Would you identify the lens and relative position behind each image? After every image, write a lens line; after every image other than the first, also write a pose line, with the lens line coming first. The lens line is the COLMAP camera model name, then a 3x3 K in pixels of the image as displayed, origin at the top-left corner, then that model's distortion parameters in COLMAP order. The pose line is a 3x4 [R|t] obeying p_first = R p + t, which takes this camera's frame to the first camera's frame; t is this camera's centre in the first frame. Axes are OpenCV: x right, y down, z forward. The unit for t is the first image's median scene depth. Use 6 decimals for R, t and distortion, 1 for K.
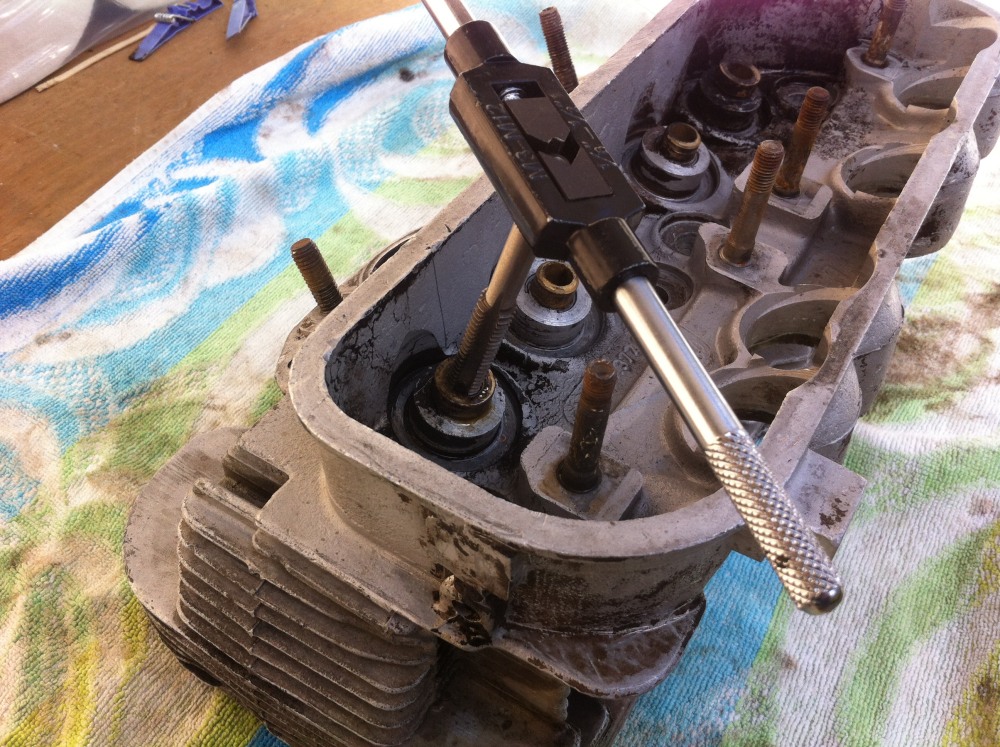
lens RADIAL K [[993.2, 0, 500.5], [0, 993.2, 372.2], [0, 0, 1]] dist [-0.016439, 0.000000]
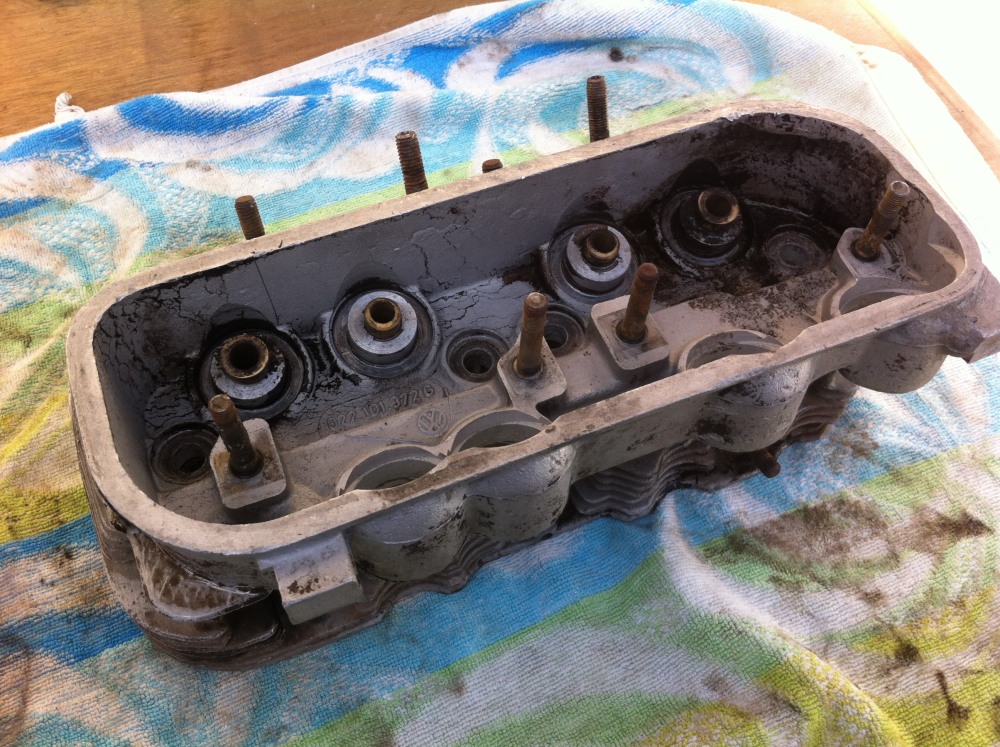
lens RADIAL K [[993.2, 0, 496.4], [0, 993.2, 373.8], [0, 0, 1]] dist [-0.016439, 0.000000]
pose [[0.816620, 0.473375, -0.330224, 0.438238], [-0.420147, 0.879824, 0.222231, -0.259378], [0.395737, -0.042736, 0.917369, -0.041161]]
